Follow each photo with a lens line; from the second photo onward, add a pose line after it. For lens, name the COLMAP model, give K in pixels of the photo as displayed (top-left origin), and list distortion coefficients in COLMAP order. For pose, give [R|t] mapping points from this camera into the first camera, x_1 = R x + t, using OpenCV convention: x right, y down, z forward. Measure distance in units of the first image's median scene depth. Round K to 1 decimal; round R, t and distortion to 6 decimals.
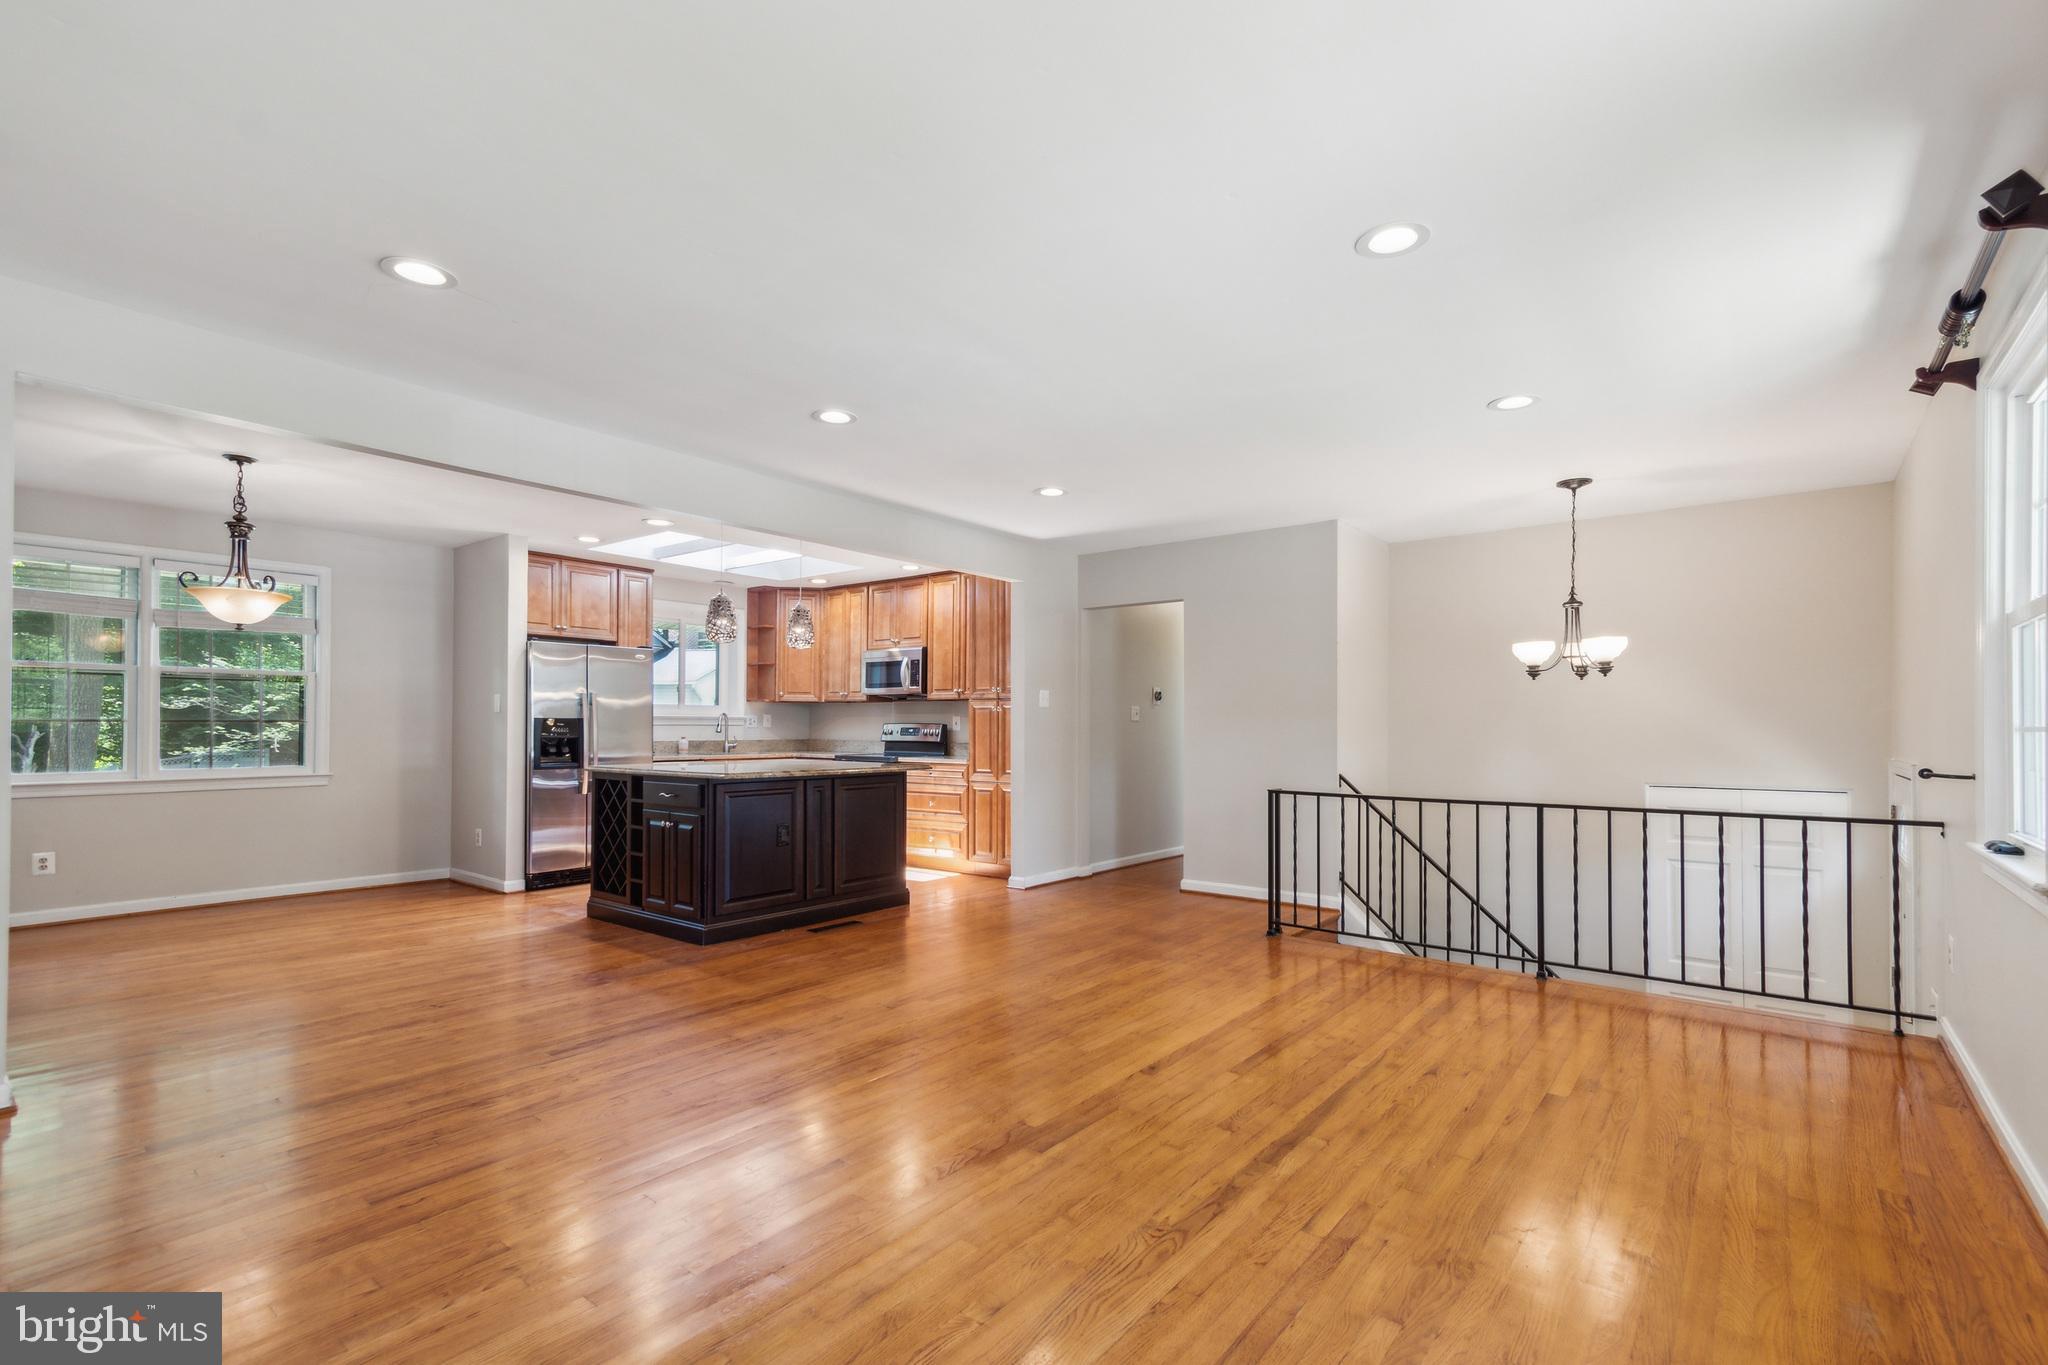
lens RADIAL K [[917.4, 0, 1031.0], [0, 917.4, 720.4], [0, 0, 1]] dist [0.021907, 0.000258]
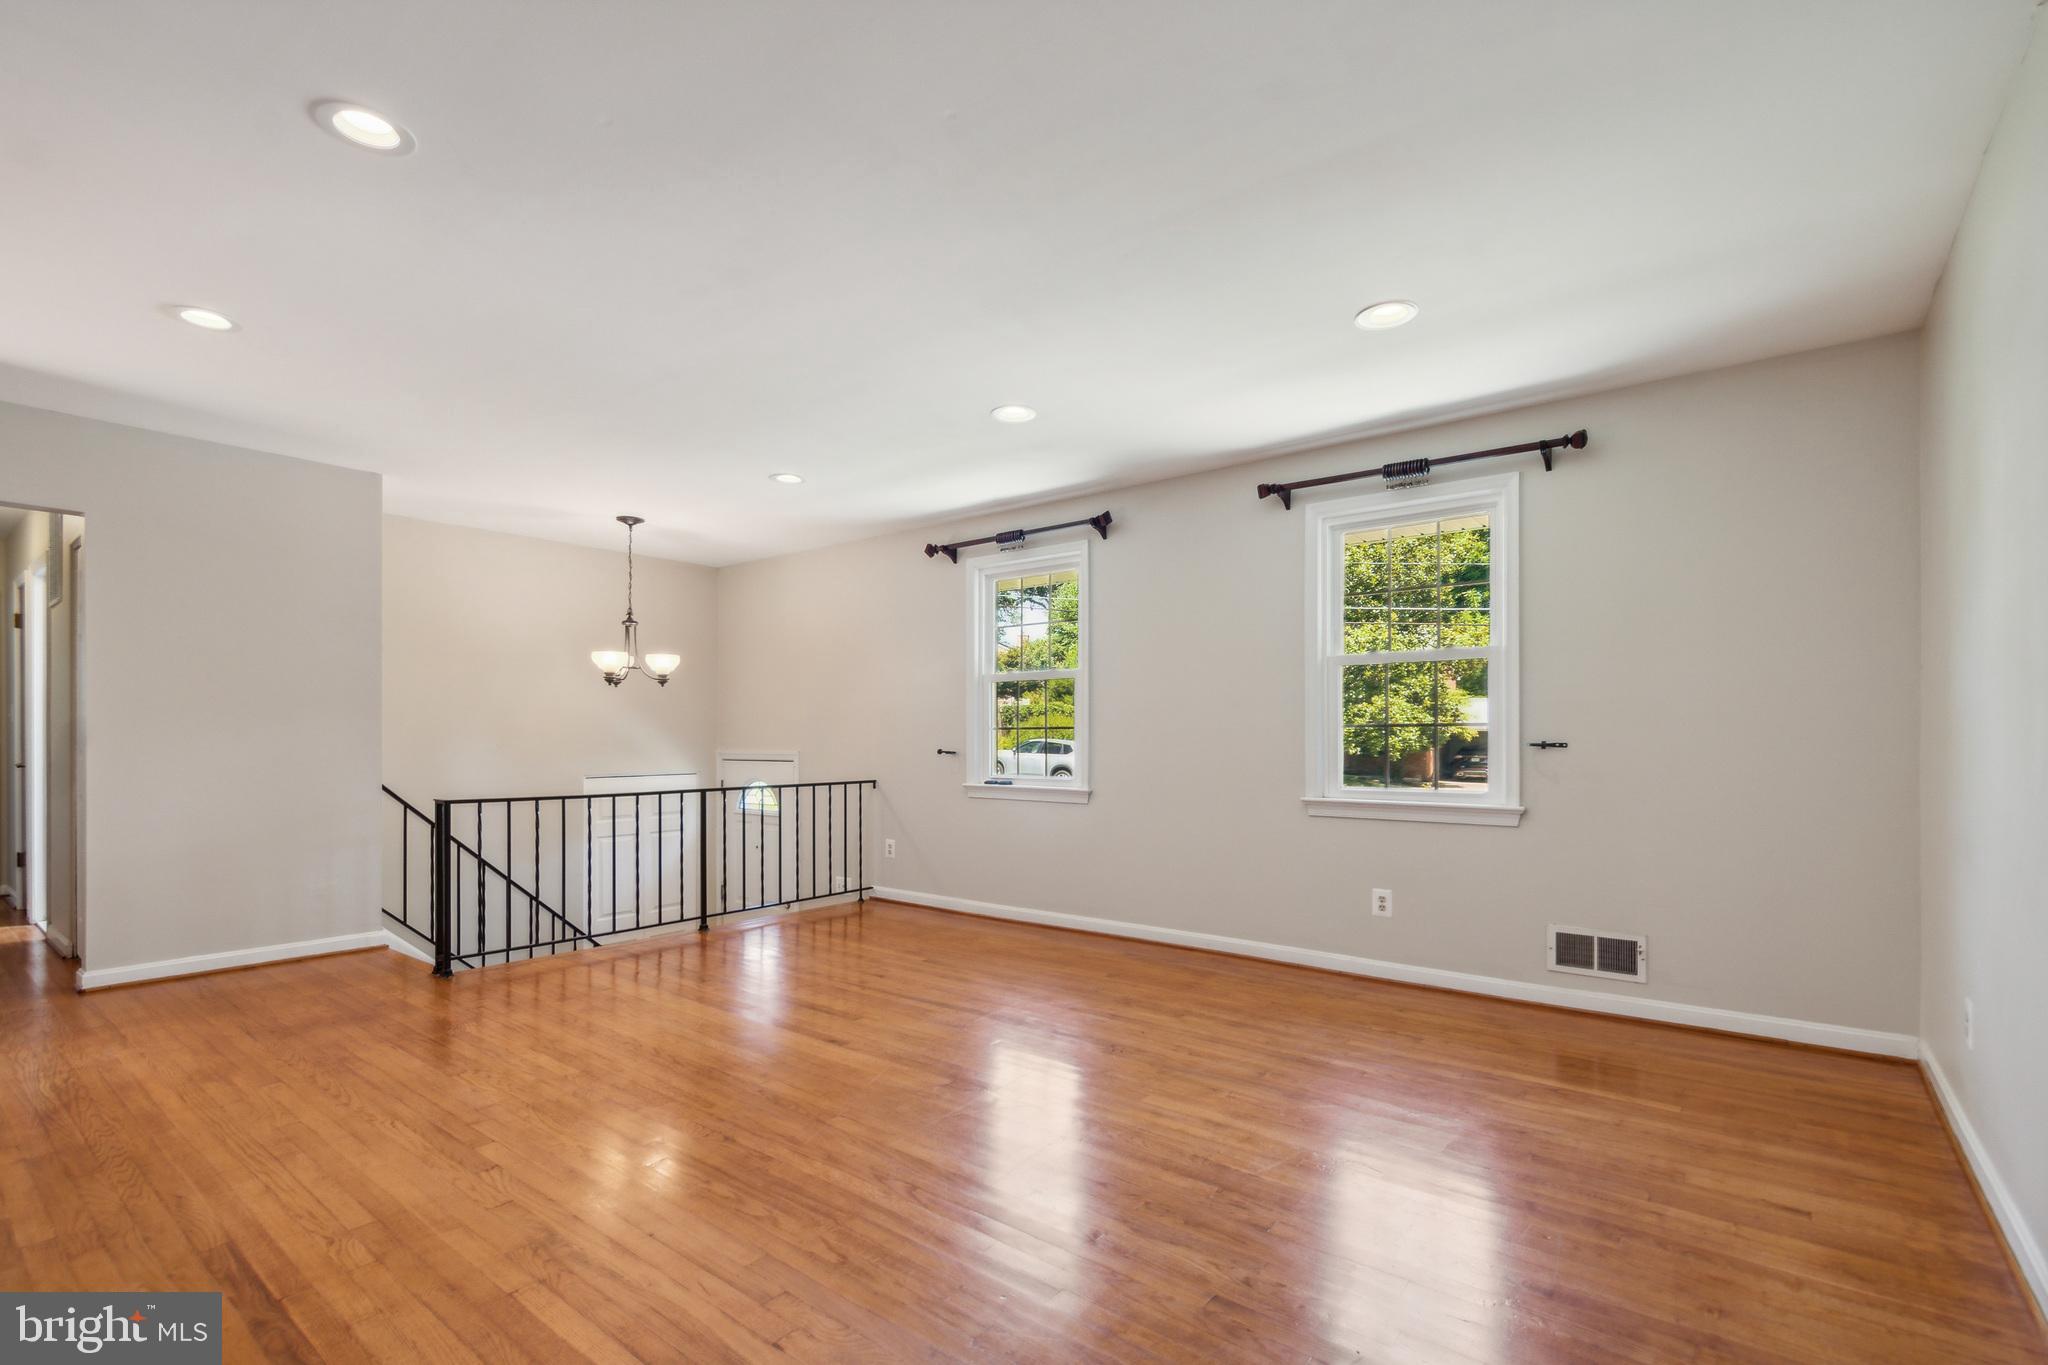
lens RADIAL K [[927.6, 0, 1043.5], [0, 927.6, 736.3], [0, 0, 1]] dist [0.000615, 0.000040]
pose [[-0.014438, -0.003146, 0.999891, -0.425334], [-0.009838, 0.999947, 0.003004, 0.007009], [-0.999847, -0.009793, -0.014468, 0.344937]]
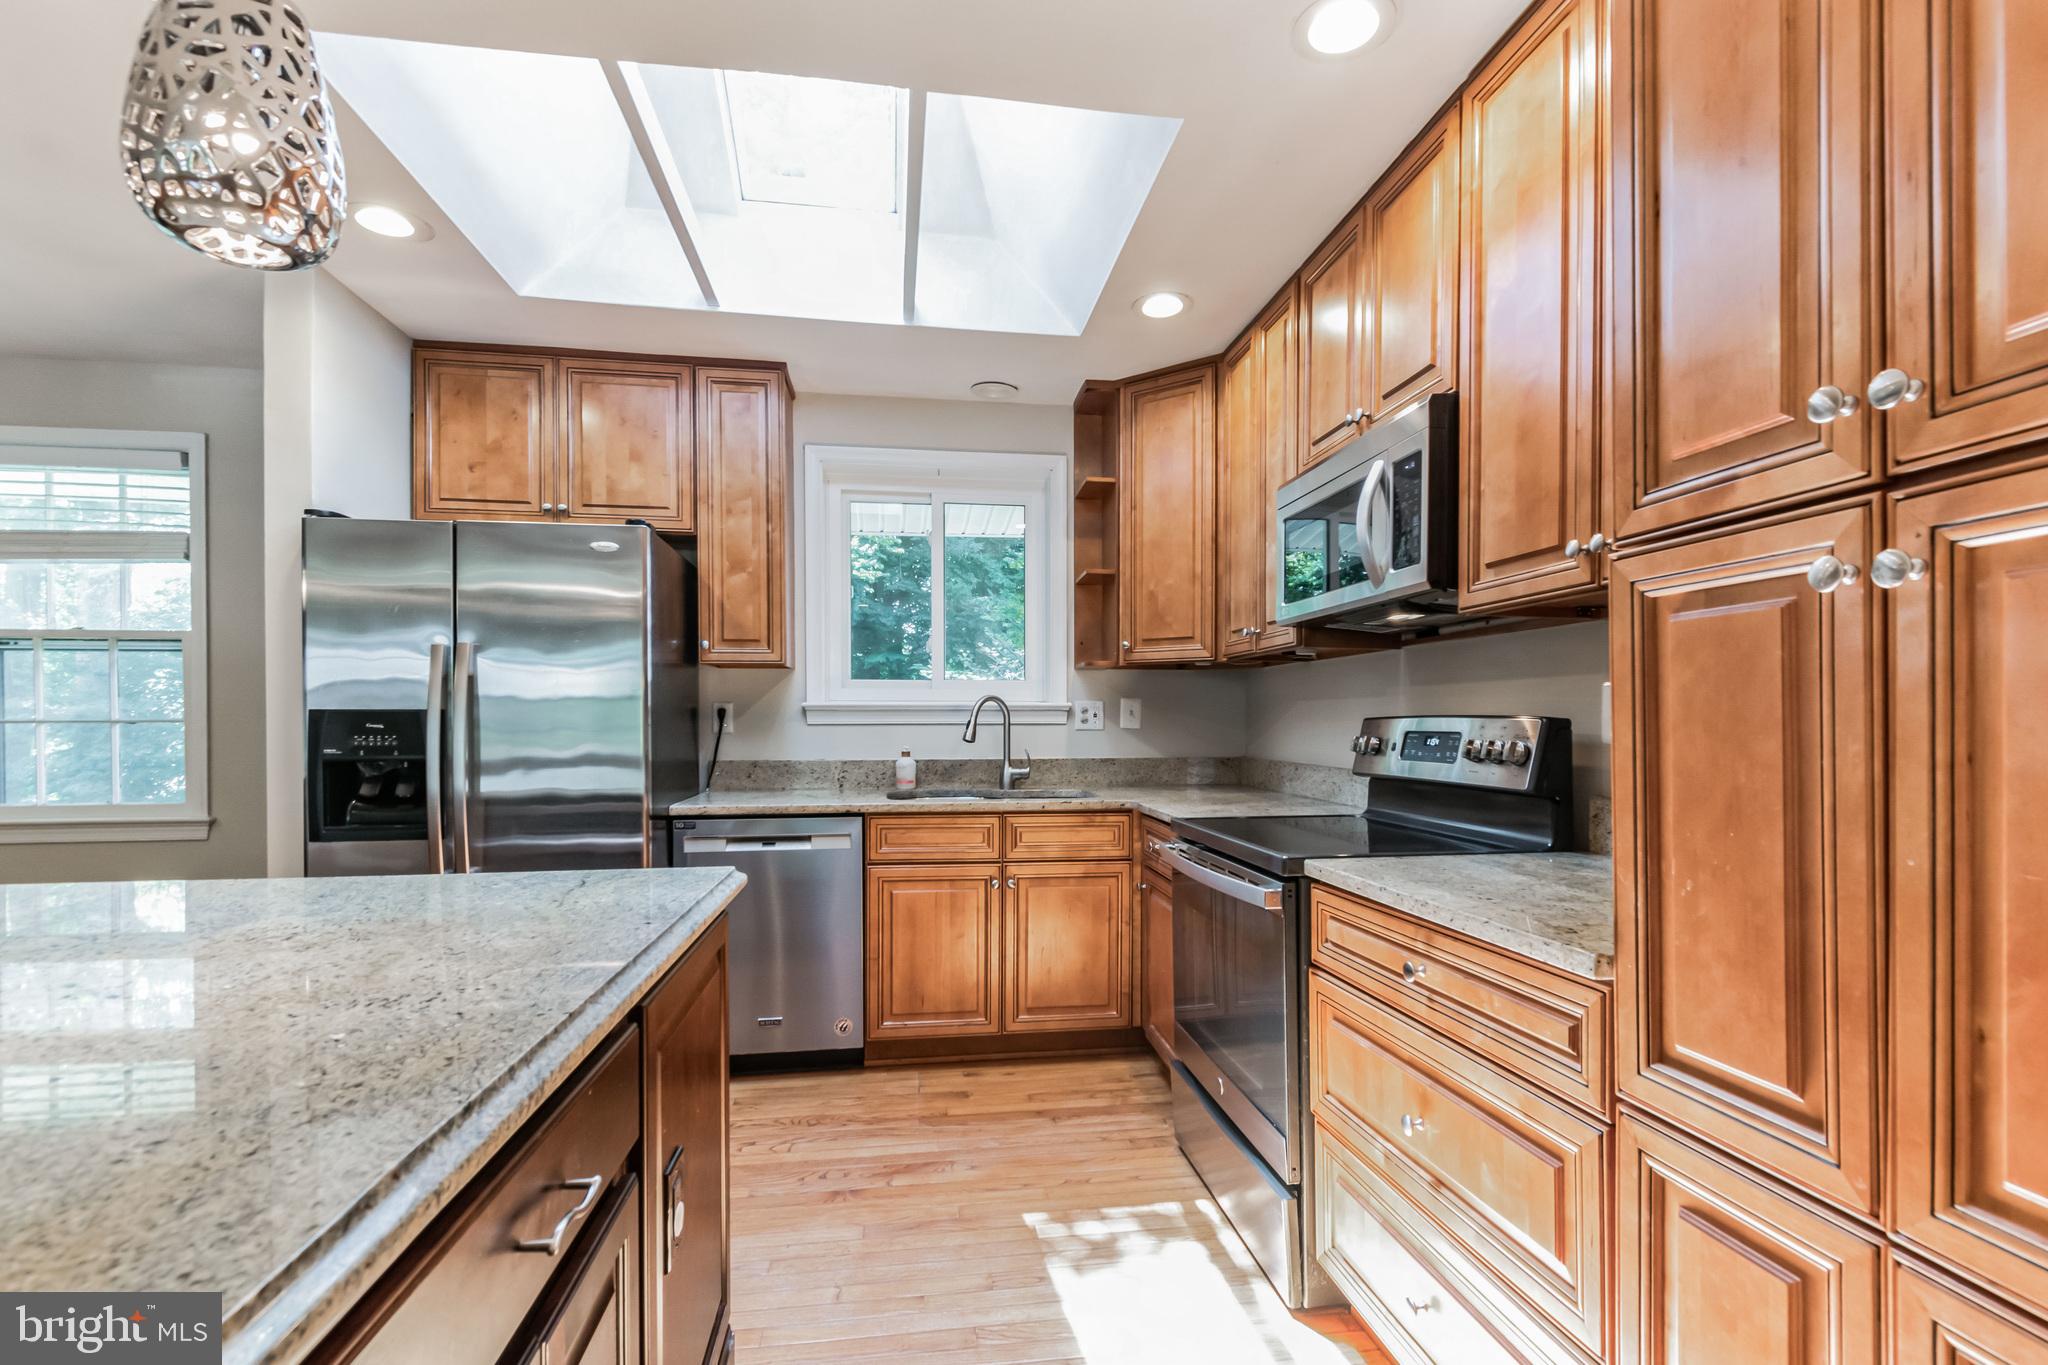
lens RADIAL K [[928.3, 0, 1040.9], [0, 928.3, 713.1], [0, 0, 1]] dist [0.000027, 0.000102]
pose [[0.735940, -0.012026, -0.676940, -0.034737], [0.009270, 0.999927, -0.007687, 0.004092], [0.676983, -0.000618, 0.735998, 0.846713]]
